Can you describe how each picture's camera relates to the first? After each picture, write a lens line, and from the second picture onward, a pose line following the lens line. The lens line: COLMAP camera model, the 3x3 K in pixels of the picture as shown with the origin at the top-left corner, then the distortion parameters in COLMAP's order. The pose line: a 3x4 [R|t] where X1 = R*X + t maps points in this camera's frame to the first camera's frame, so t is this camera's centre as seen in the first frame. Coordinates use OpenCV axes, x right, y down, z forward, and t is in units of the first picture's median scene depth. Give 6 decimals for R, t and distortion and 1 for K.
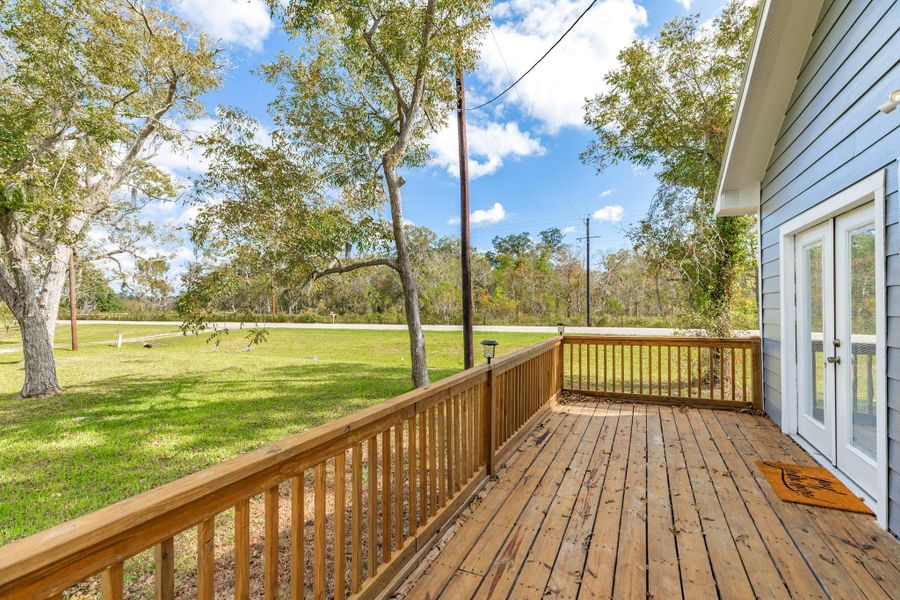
lens RADIAL K [[477.4, 0, 449.4], [0, 477.4, 299.9], [0, 0, 1]] dist [0.005369, 0.000564]
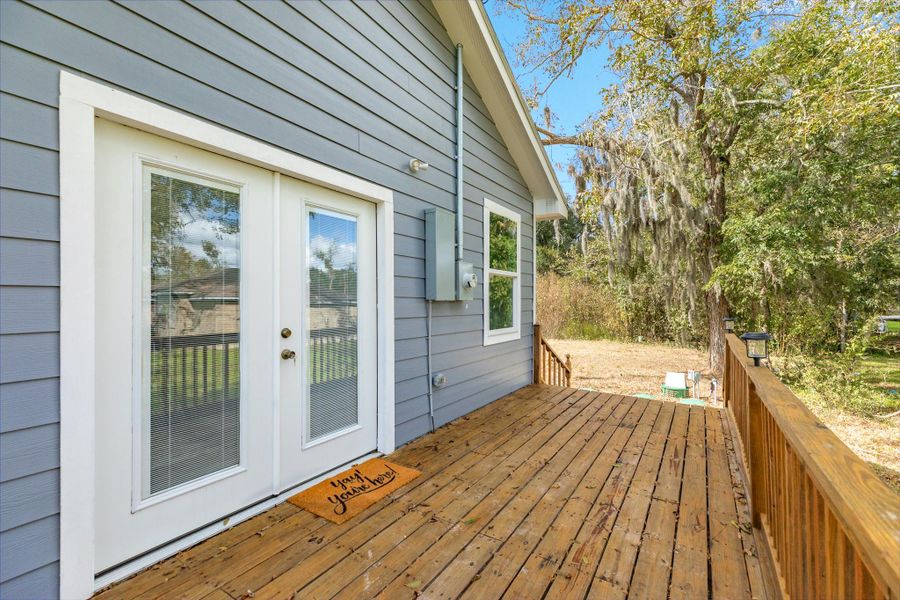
lens RADIAL K [[477.4, 0, 451.0], [0, 477.4, 299.8], [0, 0, 1]] dist [0.005369, 0.000564]
pose [[-0.995818, 0.007246, 0.091073, 0.552743], [0.005974, 0.999881, -0.014232, 0.060293], [-0.091165, -0.013629, -0.995742, 2.094037]]
